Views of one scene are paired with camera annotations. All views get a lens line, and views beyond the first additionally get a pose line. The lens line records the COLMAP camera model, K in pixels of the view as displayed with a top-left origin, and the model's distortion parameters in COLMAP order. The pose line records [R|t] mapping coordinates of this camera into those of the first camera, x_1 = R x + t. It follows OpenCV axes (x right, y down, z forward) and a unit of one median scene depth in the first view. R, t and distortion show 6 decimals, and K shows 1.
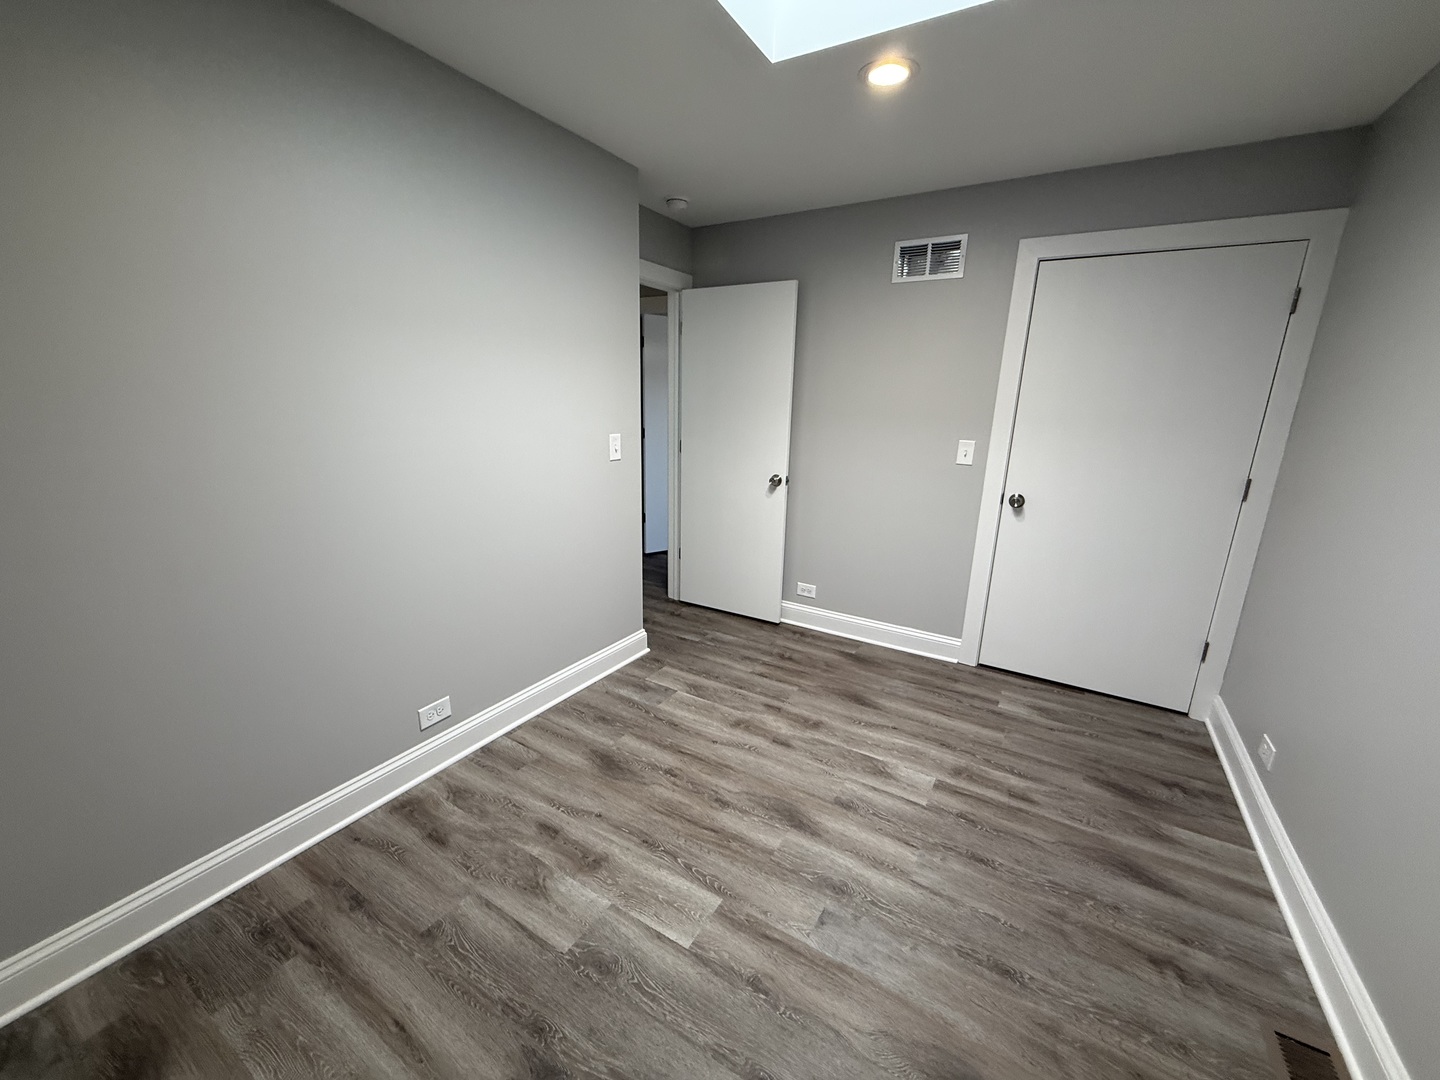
lens RADIAL K [[570.6, 0, 718.1], [0, 570.6, 538.7], [0, 0, 1]] dist [-0.000453, -0.000052]
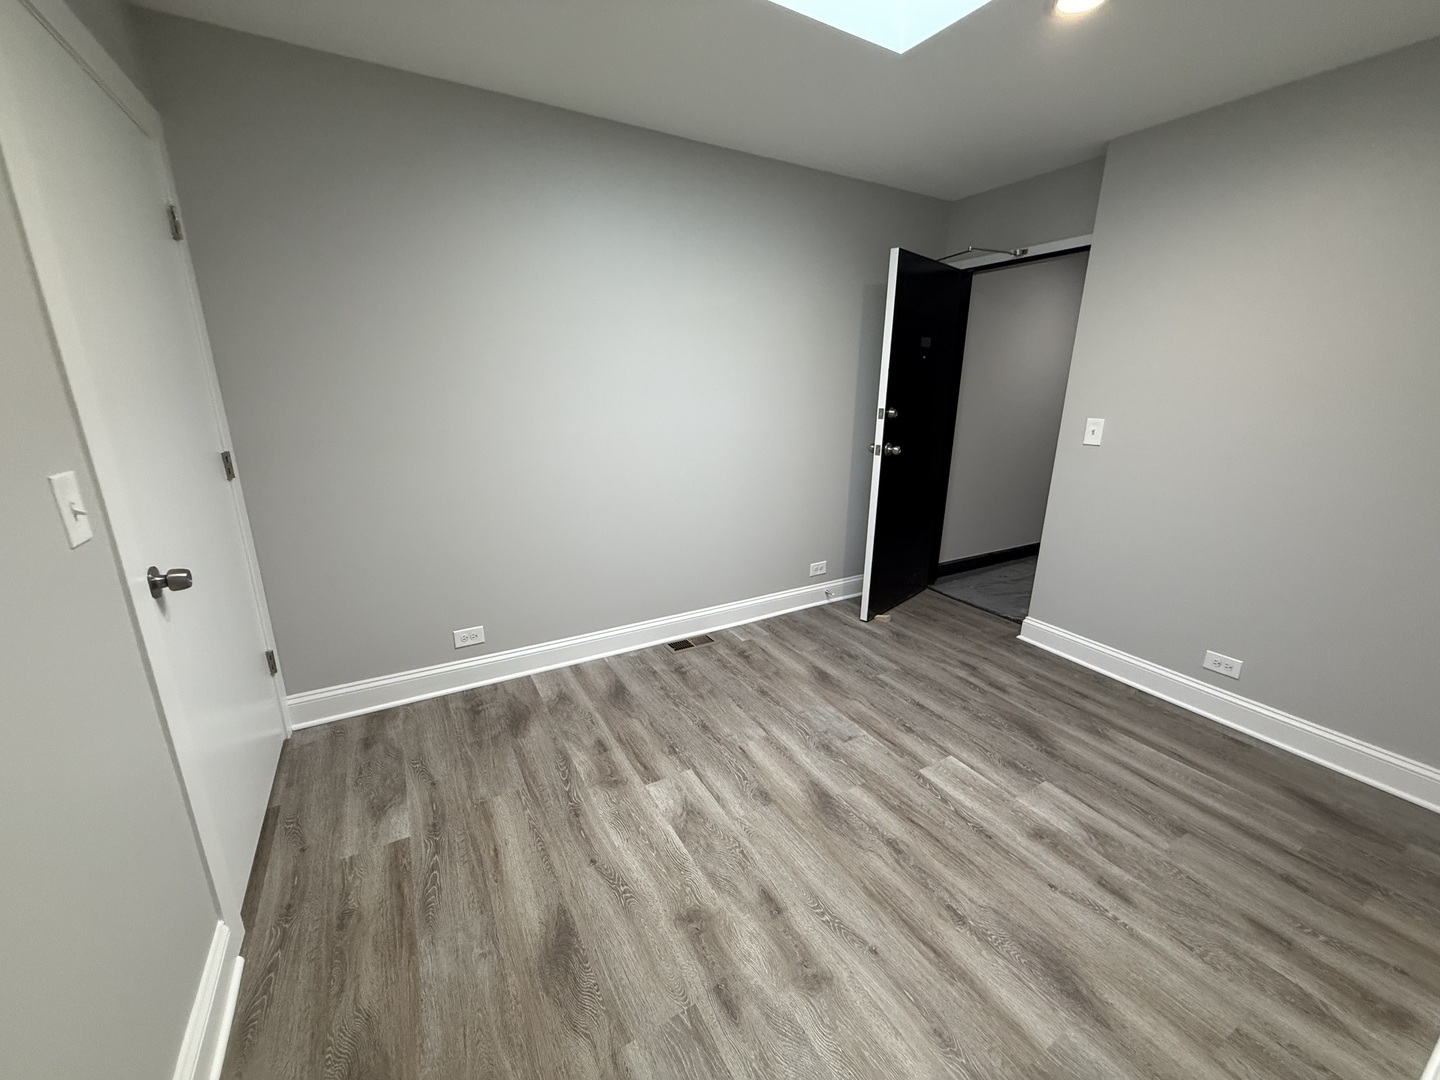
lens RADIAL K [[570.6, 0, 718.1], [0, 570.6, 538.7], [0, 0, 1]] dist [-0.000453, -0.000052]
pose [[-0.877432, -0.159989, 0.452235, -0.074823], [0.087047, 0.873990, 0.478084, -0.376947], [-0.471737, 0.458852, -0.752940, 1.561784]]
